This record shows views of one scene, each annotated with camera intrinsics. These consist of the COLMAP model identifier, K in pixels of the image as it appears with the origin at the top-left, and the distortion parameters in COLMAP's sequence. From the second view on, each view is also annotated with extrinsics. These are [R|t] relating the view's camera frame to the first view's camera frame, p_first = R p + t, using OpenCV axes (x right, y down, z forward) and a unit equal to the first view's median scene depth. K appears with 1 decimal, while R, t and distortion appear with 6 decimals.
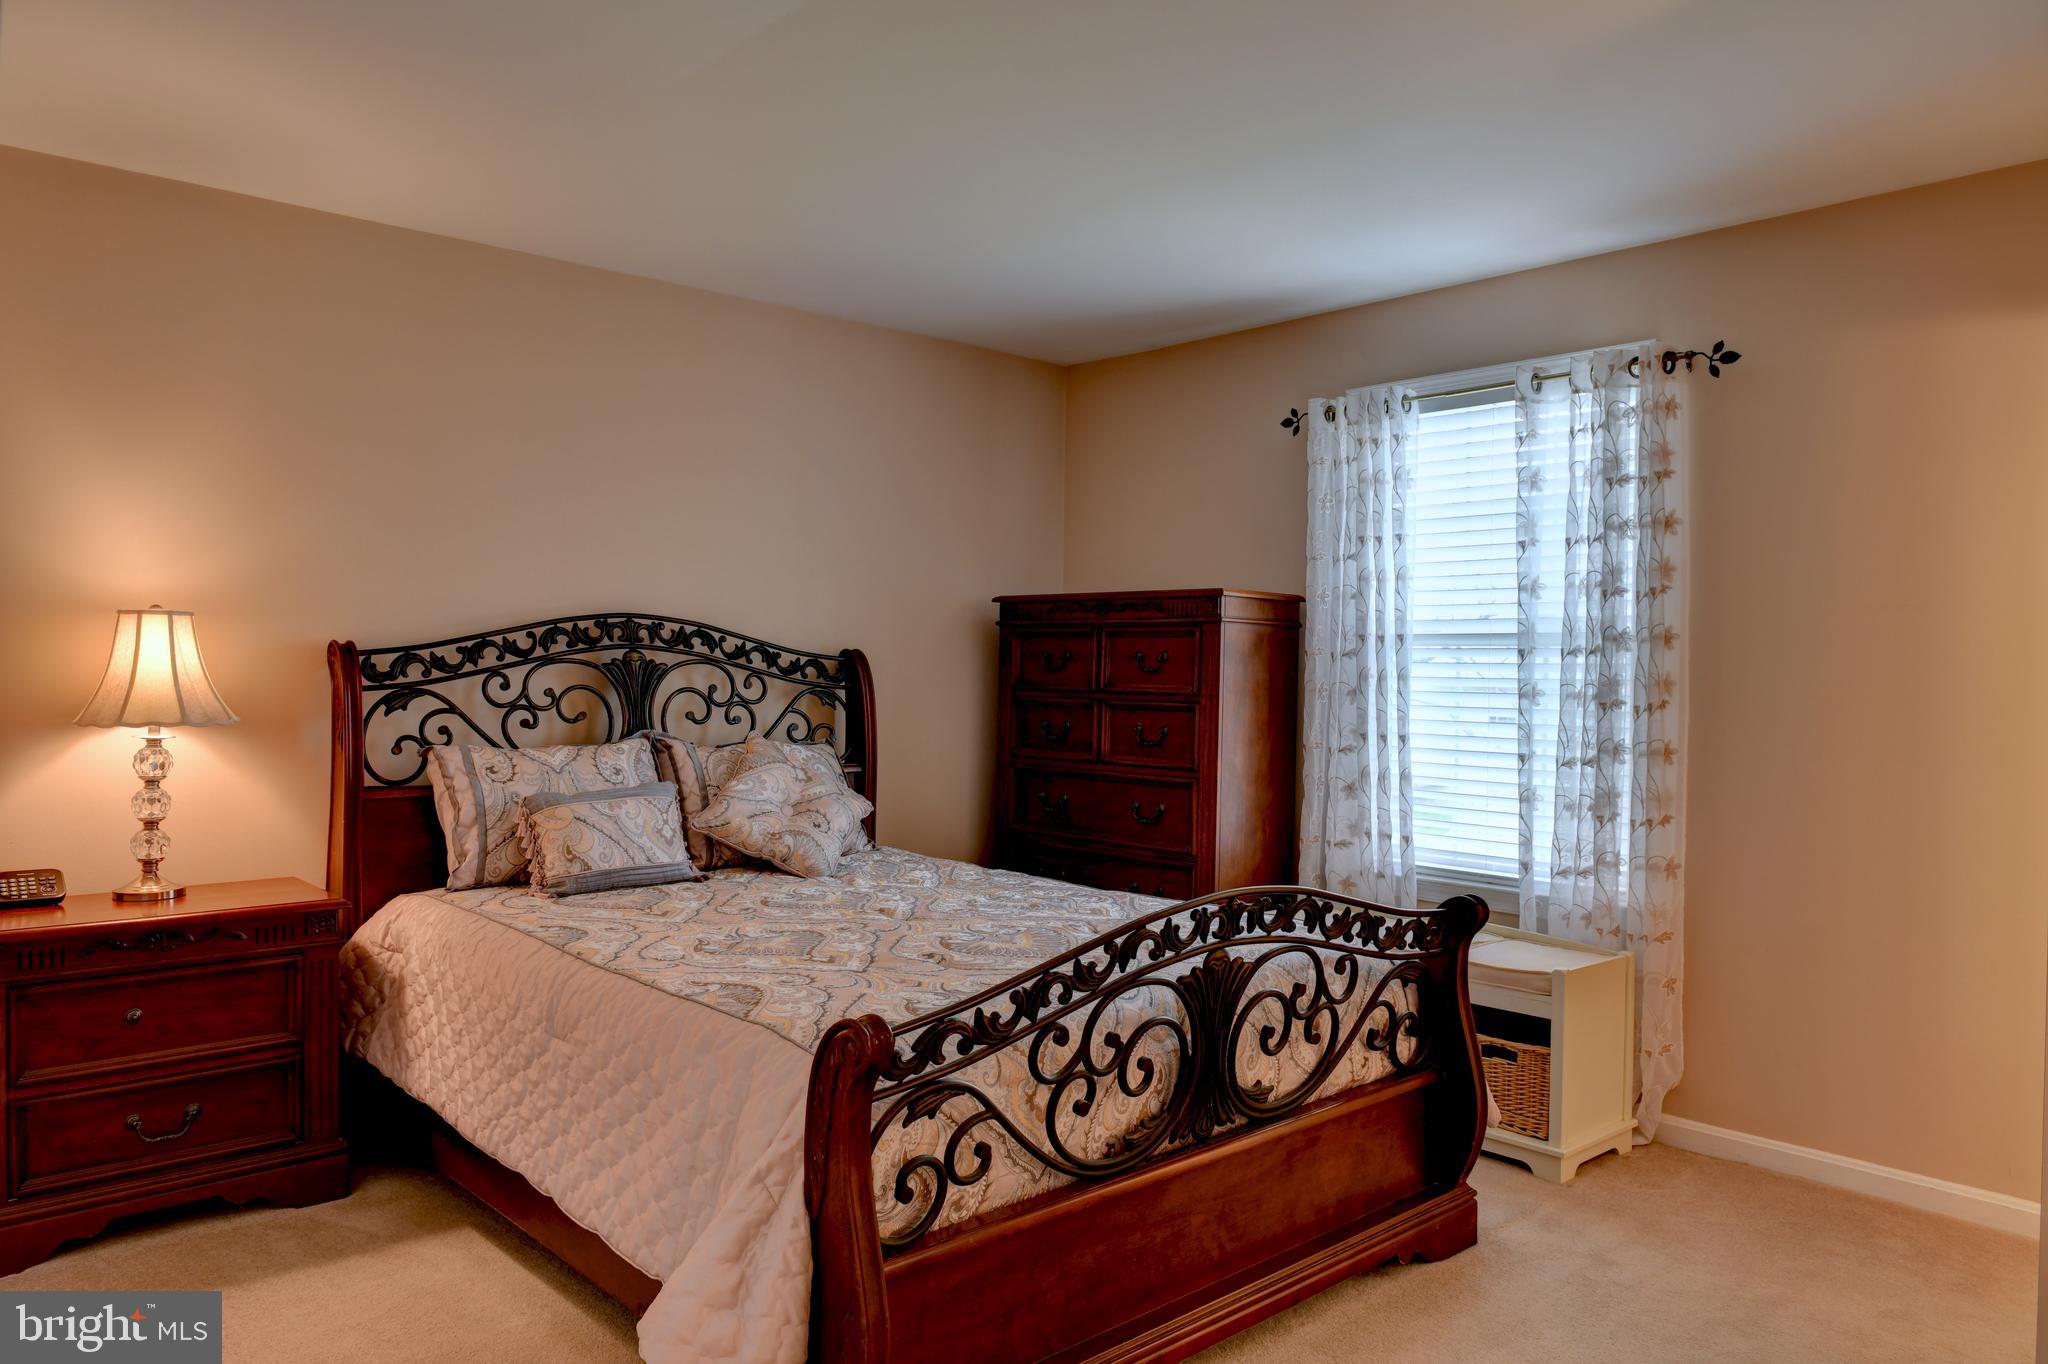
lens RADIAL K [[1384.6, 0, 1028.4], [0, 1384.6, 678.9], [0, 0, 1]] dist [-0.004038, -0.008559]
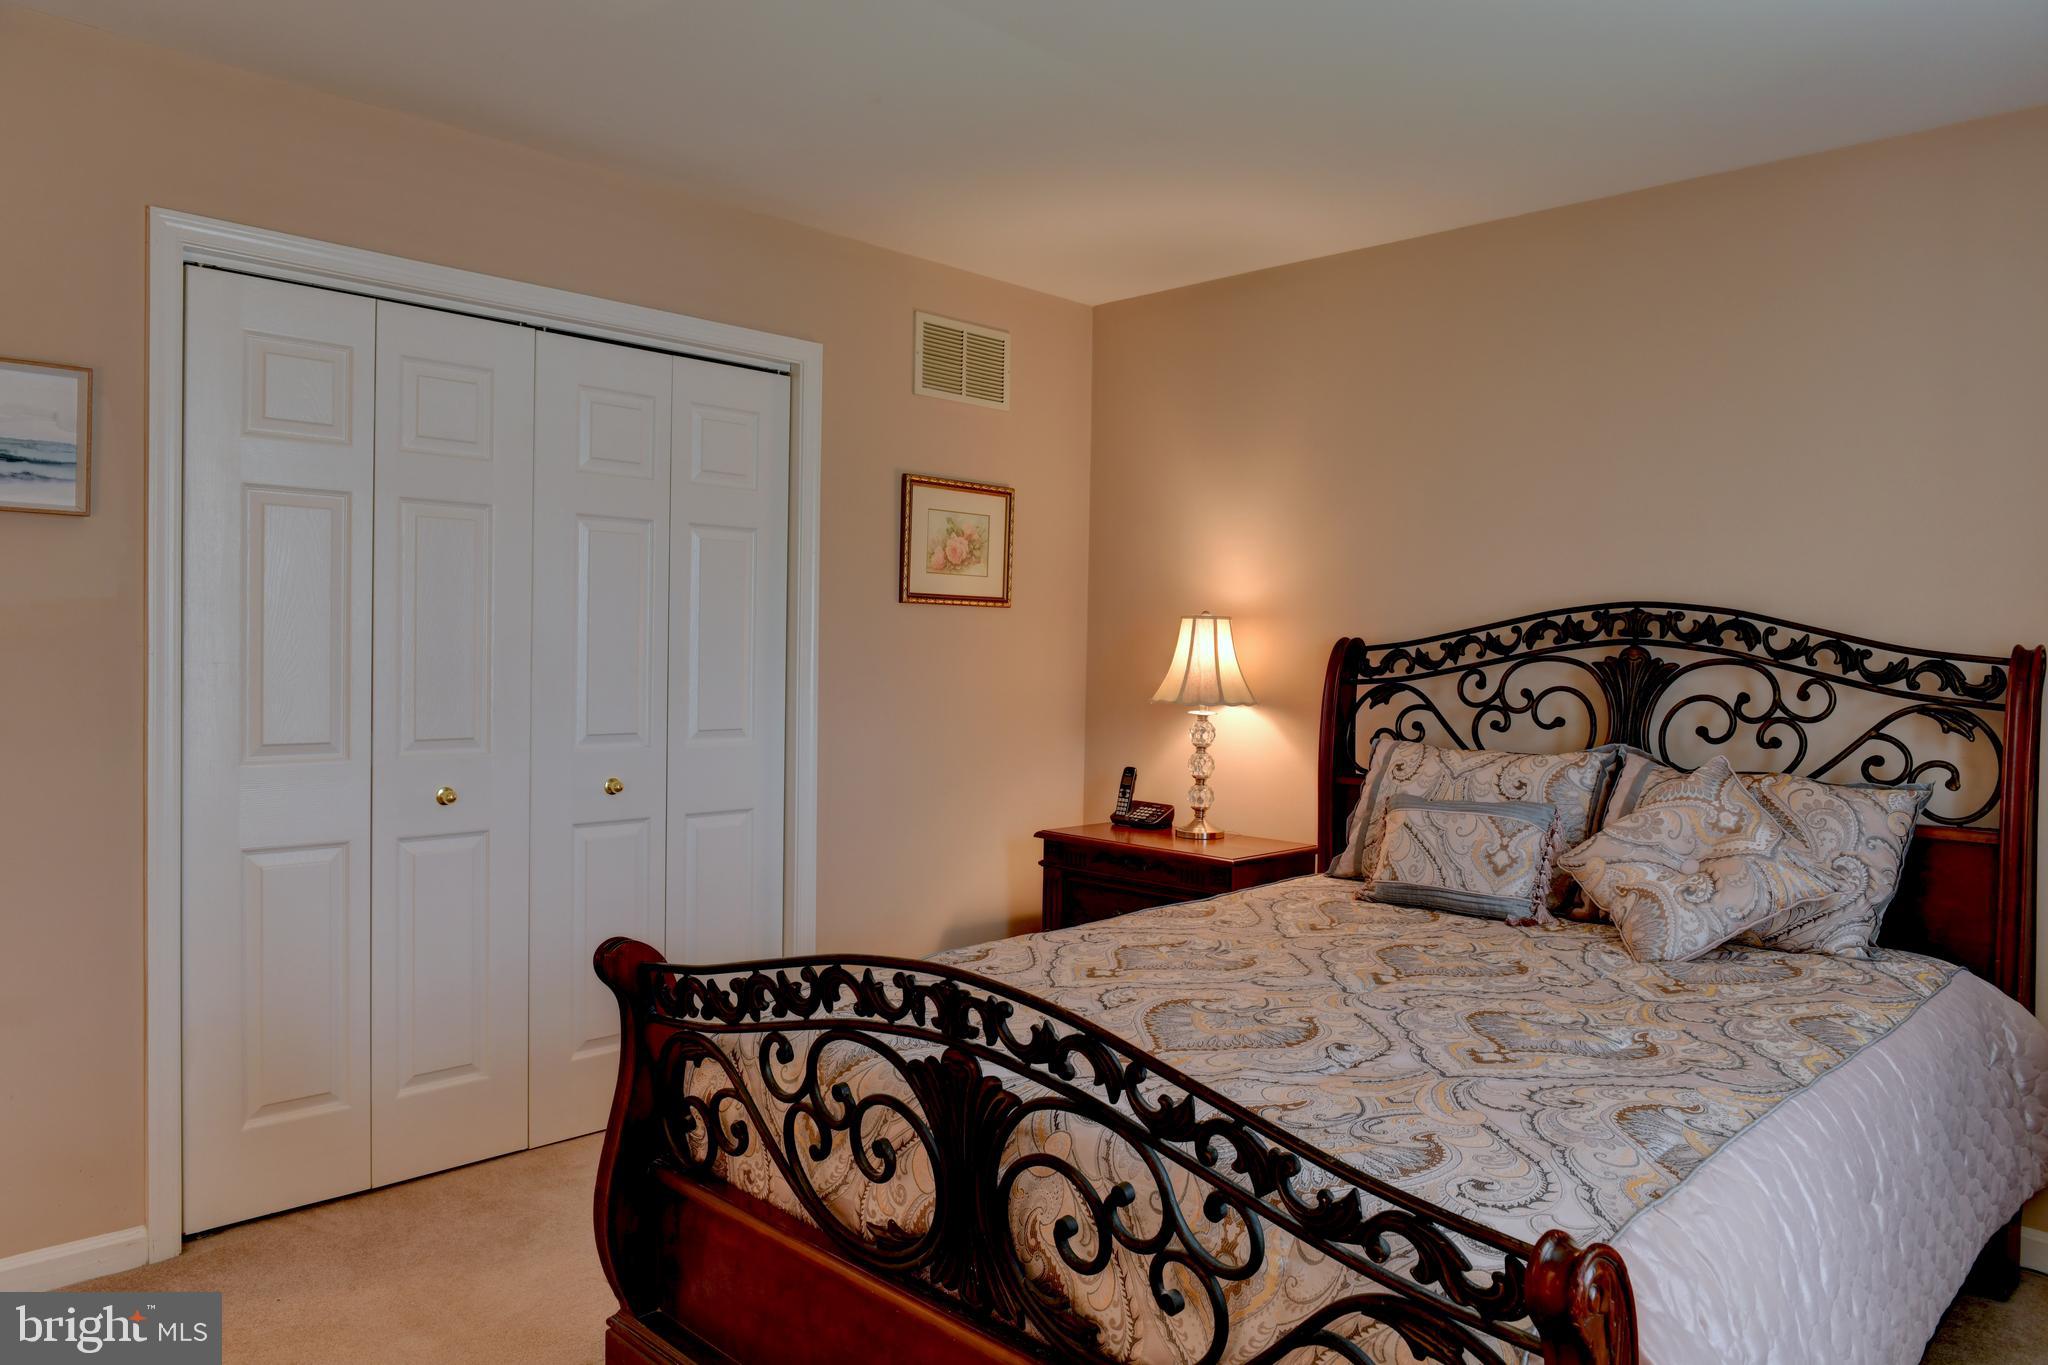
lens RADIAL K [[1384.6, 0, 1026.8], [0, 1384.6, 680.0], [0, 0, 1]] dist [-0.004038, -0.008559]
pose [[0.060380, 0.016817, -0.998034, 0.534750], [-0.028267, 0.999486, 0.015132, -0.003382], [0.997775, 0.027298, 0.060824, 0.622073]]
